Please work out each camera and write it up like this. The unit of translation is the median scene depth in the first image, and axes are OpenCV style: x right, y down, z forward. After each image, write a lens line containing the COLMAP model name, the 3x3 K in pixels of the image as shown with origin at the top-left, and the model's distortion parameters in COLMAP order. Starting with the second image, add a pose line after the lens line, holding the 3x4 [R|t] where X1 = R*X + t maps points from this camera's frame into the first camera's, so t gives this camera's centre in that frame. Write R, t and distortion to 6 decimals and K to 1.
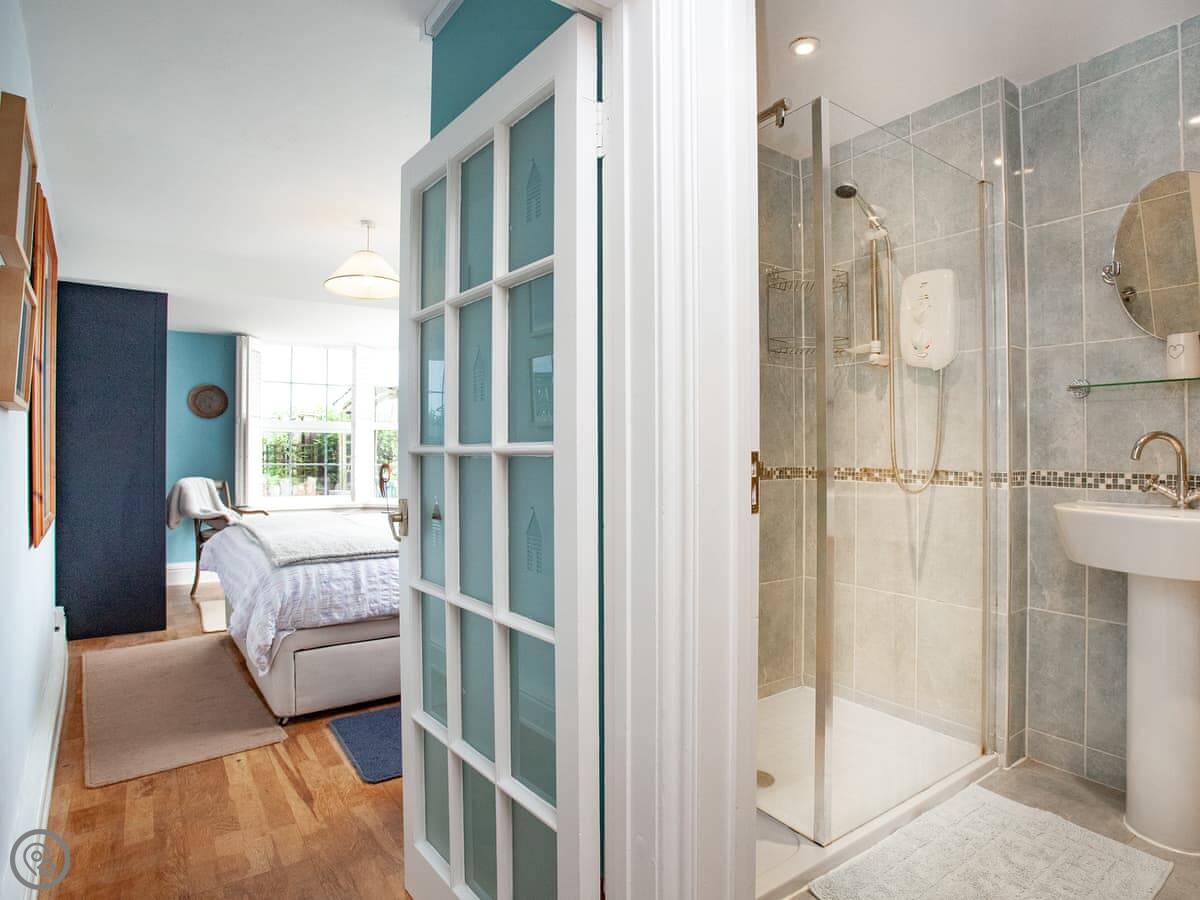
lens RADIAL K [[699.8, 0, 658.9], [0, 699.8, 450.9], [0, 0, 1]] dist [-0.080162, 0.044012]
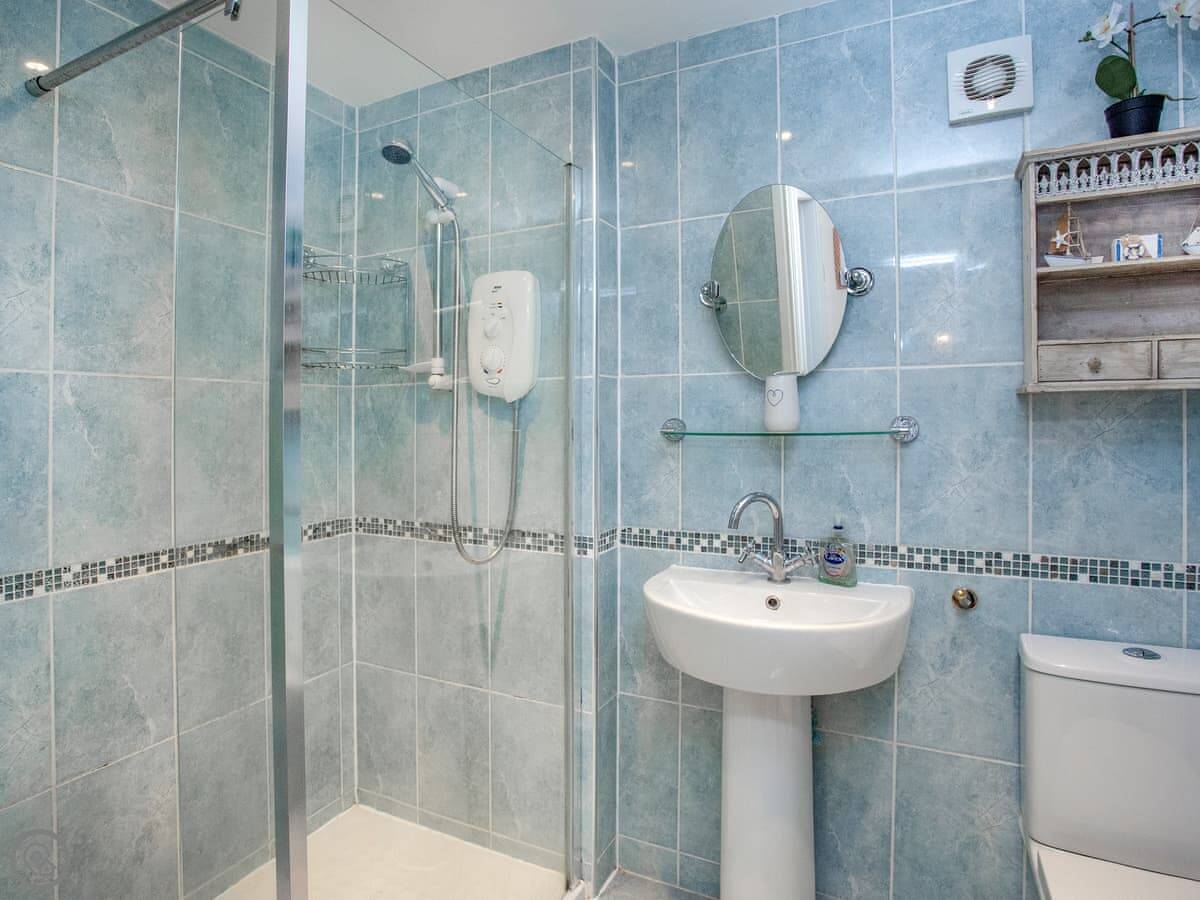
lens RADIAL K [[662.1, 0, 600.0], [0, 662.1, 450.0], [0, 0, 1]] dist [-0.096649, 0.043736]
pose [[0.907800, -0.020074, 0.418923, 0.193516], [-0.000397, 0.998812, 0.048723, -0.105863], [-0.419404, -0.044397, 0.906714, 0.302894]]
